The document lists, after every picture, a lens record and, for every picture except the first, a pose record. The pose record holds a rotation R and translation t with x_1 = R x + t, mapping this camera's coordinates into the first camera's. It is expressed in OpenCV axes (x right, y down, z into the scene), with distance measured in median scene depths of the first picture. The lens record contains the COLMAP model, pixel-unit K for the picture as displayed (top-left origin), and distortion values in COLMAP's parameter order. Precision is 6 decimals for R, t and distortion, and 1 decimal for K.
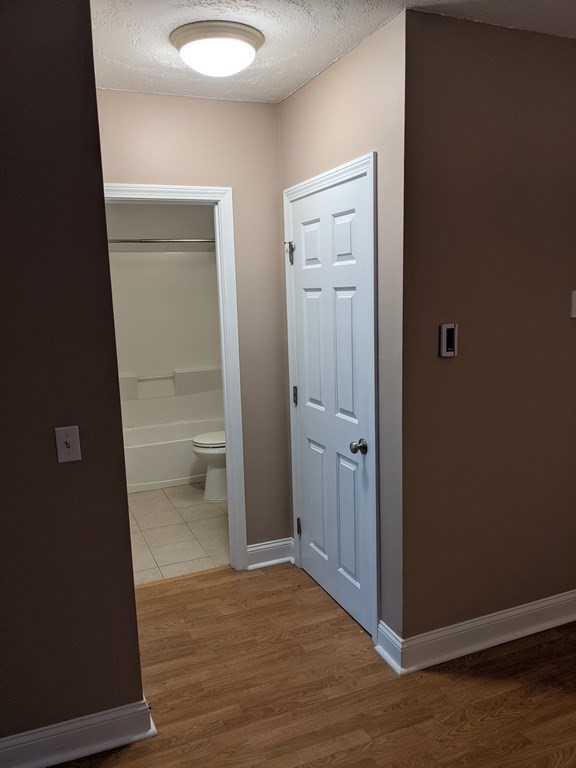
lens RADIAL K [[607.3, 0, 289.0], [0, 607.3, 383.9], [0, 0, 1]] dist [0.038924, -0.071651]
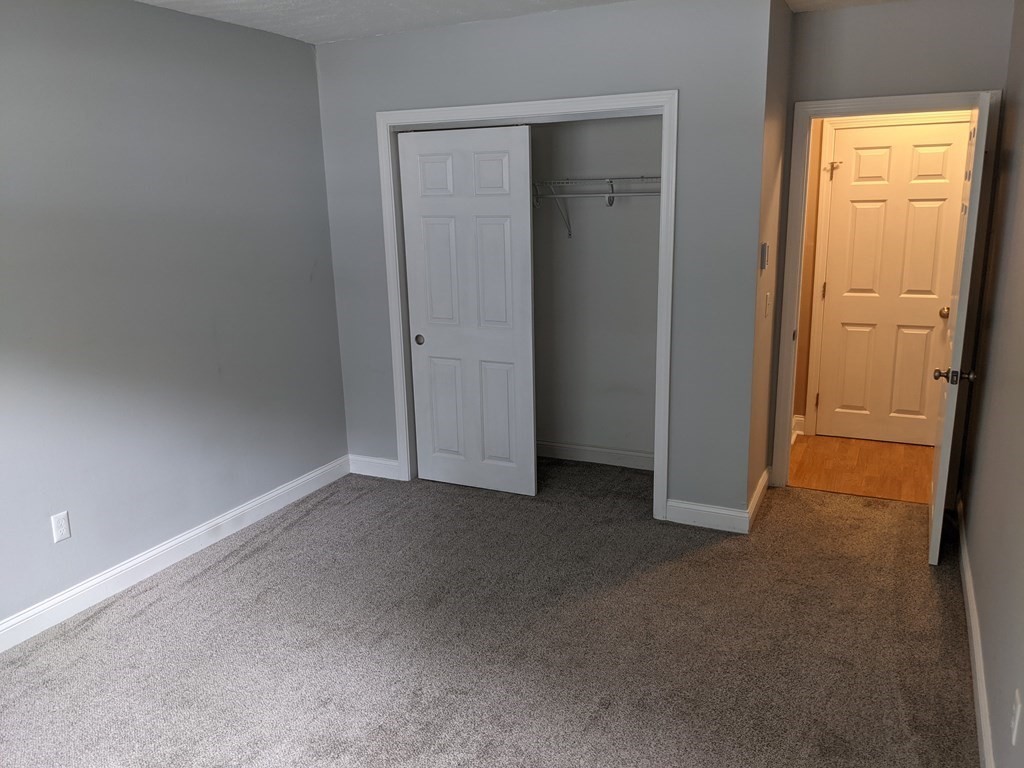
lens RADIAL K [[809.7, 0, 509.4], [0, 809.7, 386.7], [0, 0, 1]] dist [0.038924, -0.071651]
pose [[0.755146, -0.147686, 0.638704, -1.728957], [0.109018, 0.989018, 0.099795, -0.024177], [-0.646428, -0.005730, 0.762953, 0.189803]]
